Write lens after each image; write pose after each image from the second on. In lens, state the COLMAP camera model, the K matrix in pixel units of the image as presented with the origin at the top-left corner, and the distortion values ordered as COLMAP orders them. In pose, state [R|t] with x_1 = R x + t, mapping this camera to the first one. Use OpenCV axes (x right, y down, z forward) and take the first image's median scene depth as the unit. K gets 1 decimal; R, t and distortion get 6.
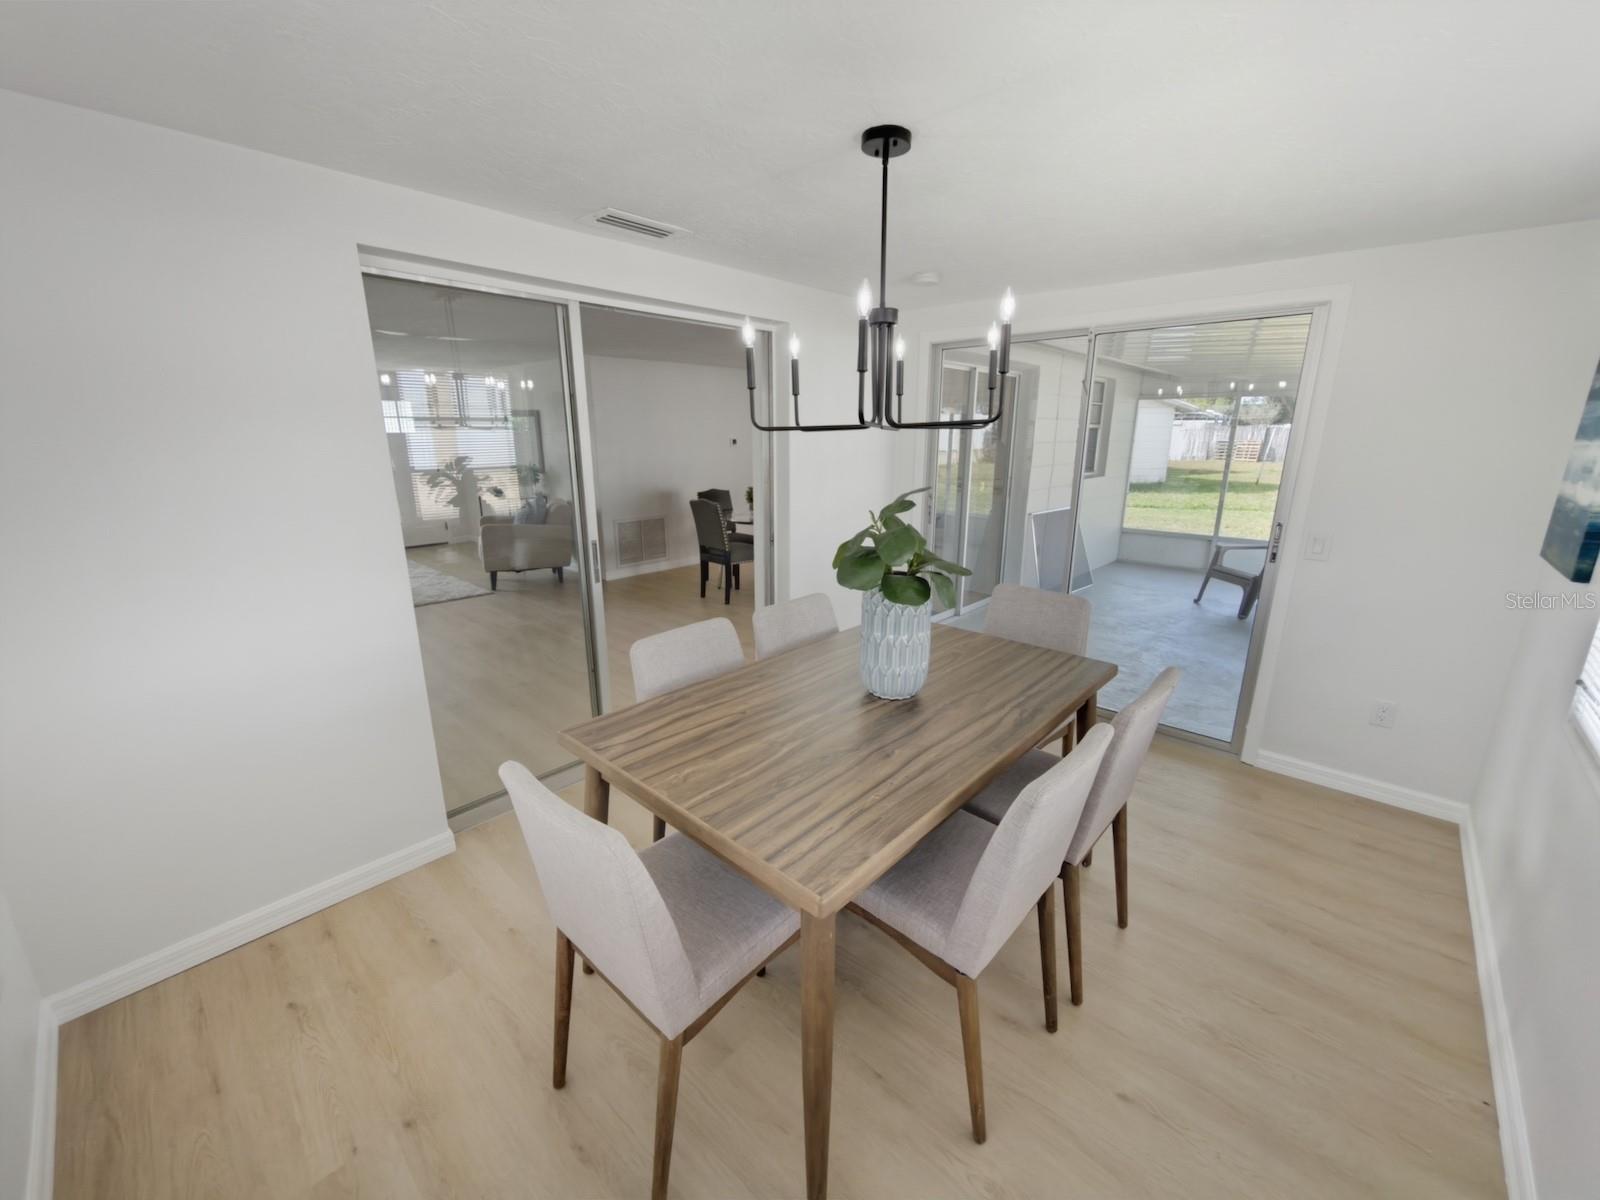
lens RADIAL K [[647.2, 0, 800.0], [0, 647.2, 600.0], [0, 0, 1]] dist [-0.012839, -0.000178]
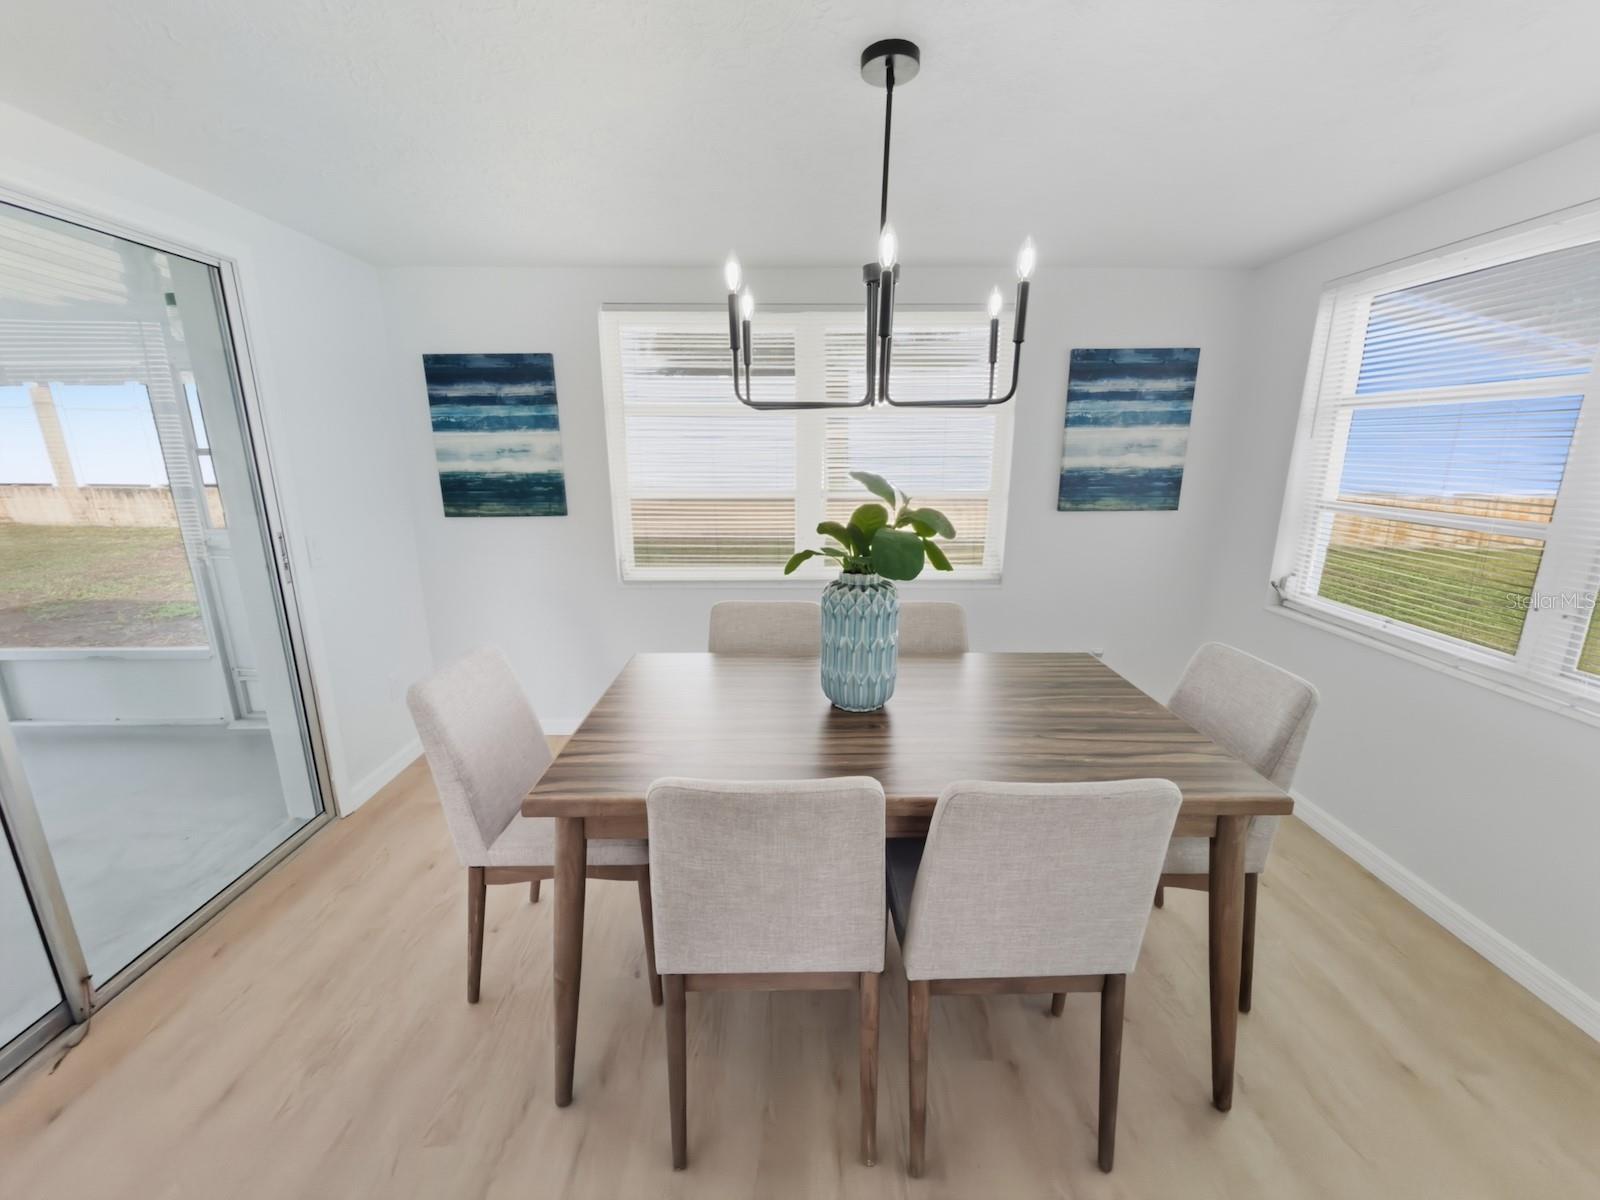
lens RADIAL K [[647.2, 0, 800.0], [0, 647.2, 600.0], [0, 0, 1]] dist [-0.012839, -0.000178]
pose [[-0.689046, -0.181068, 0.701734, -0.214982], [0.186534, 0.891351, 0.413156, -0.196487], [-0.700301, 0.415581, -0.580406, 0.808283]]
